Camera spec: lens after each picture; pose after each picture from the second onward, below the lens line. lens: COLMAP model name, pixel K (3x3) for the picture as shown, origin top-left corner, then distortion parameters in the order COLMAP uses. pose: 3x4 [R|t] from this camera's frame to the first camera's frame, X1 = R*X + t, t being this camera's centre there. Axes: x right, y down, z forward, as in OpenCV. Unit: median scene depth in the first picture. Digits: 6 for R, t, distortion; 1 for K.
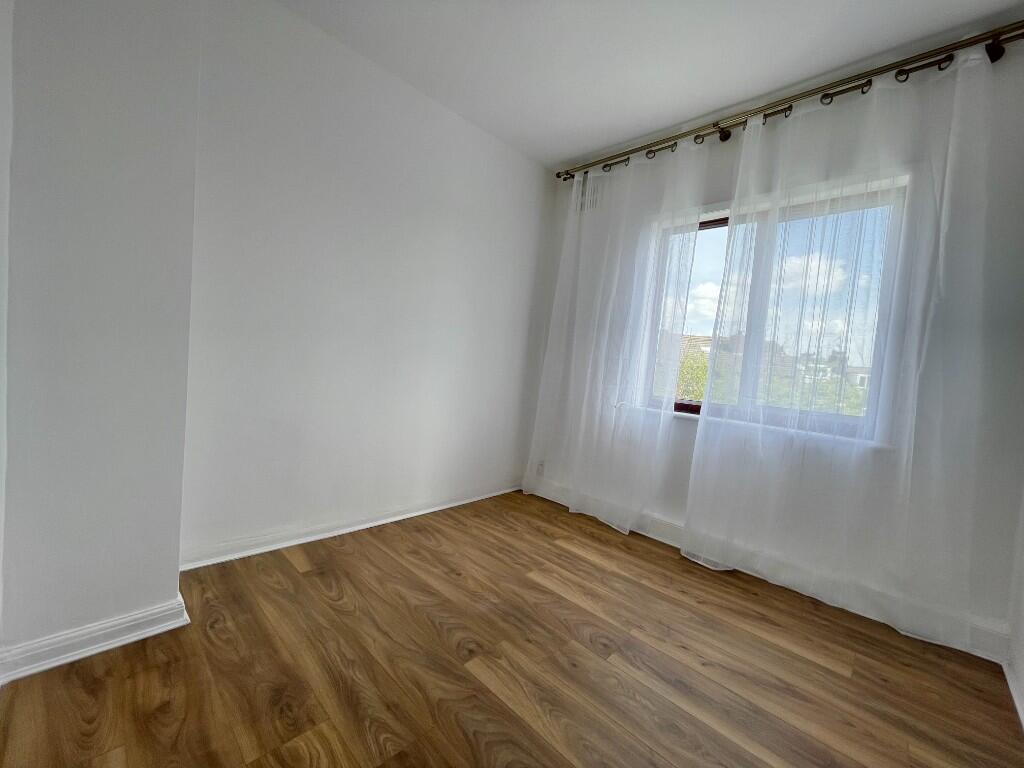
lens RADIAL K [[412.6, 0, 512.0], [0, 412.6, 384.0], [0, 0, 1]] dist [-0.000264, 0.000153]
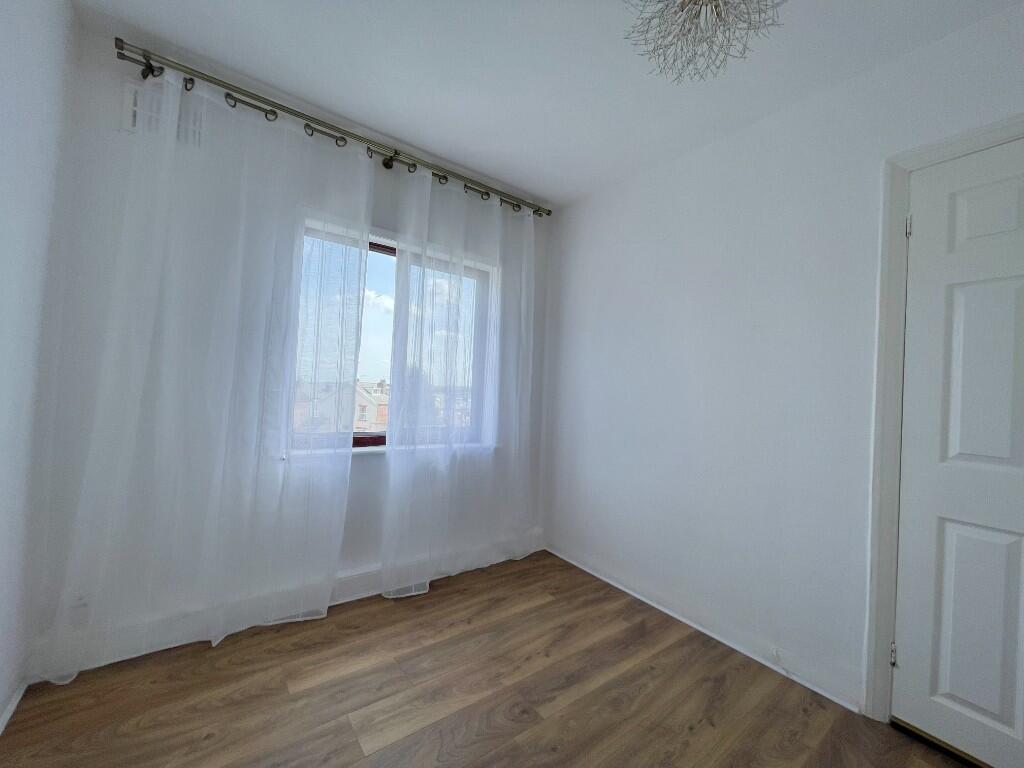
lens RADIAL K [[414.4, 0, 512.7], [0, 414.4, 379.2], [0, 0, 1]] dist [0.000541, 0.000446]
pose [[0.159523, -0.040482, 0.986364, -0.489982], [0.021854, 0.999059, 0.037469, -0.123276], [-0.986952, 0.015578, 0.160258, 0.604667]]
